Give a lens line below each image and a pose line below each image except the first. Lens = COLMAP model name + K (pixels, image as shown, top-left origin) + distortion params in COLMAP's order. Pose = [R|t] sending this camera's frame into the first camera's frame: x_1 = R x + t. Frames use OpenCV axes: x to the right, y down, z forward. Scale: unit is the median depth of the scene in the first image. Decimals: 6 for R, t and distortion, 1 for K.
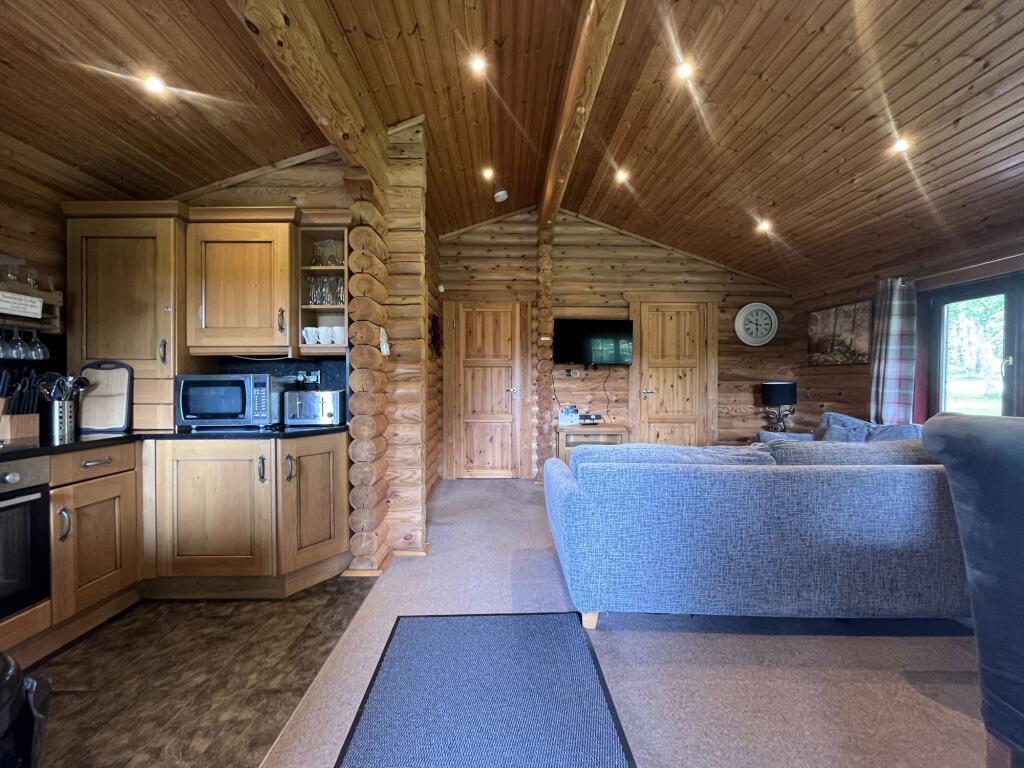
lens RADIAL K [[418.0, 0, 508.5], [0, 418.0, 384.9], [0, 0, 1]] dist [-0.003438, 0.000573]
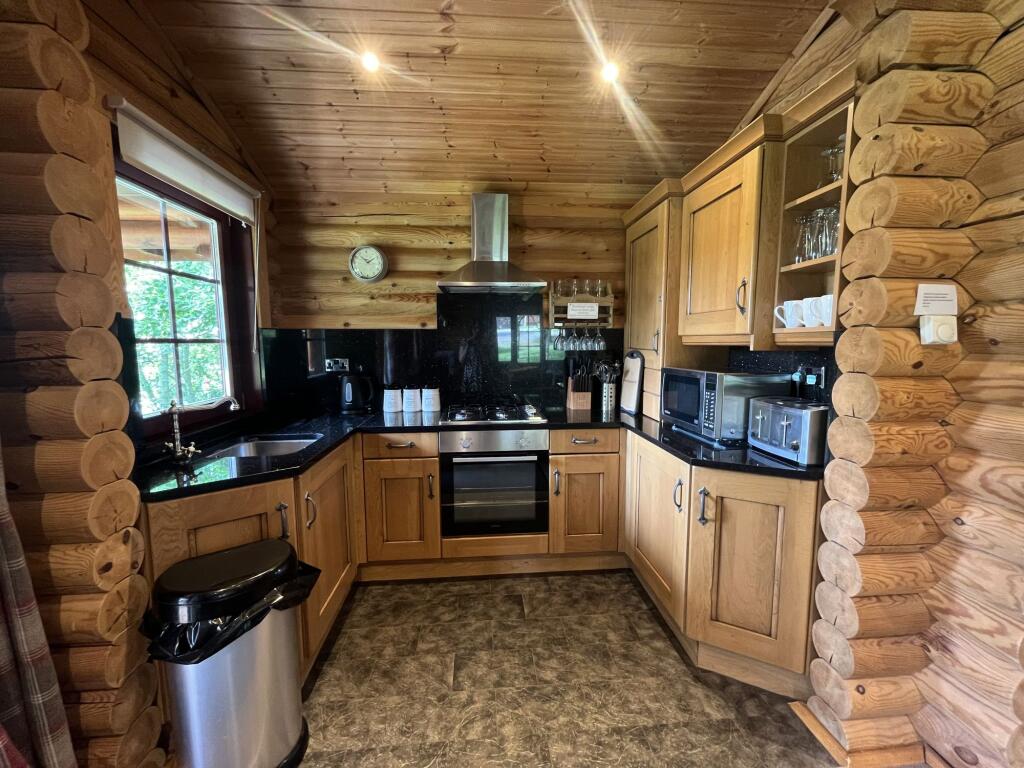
lens RADIAL K [[418.0, 0, 512.8], [0, 418.0, 385.3], [0, 0, 1]] dist [-0.003438, 0.000573]
pose [[0.075604, 0.107462, -0.991330, 0.137773], [-0.003470, 0.994198, 0.107508, -0.082592], [0.997132, -0.004688, 0.075538, 0.570805]]
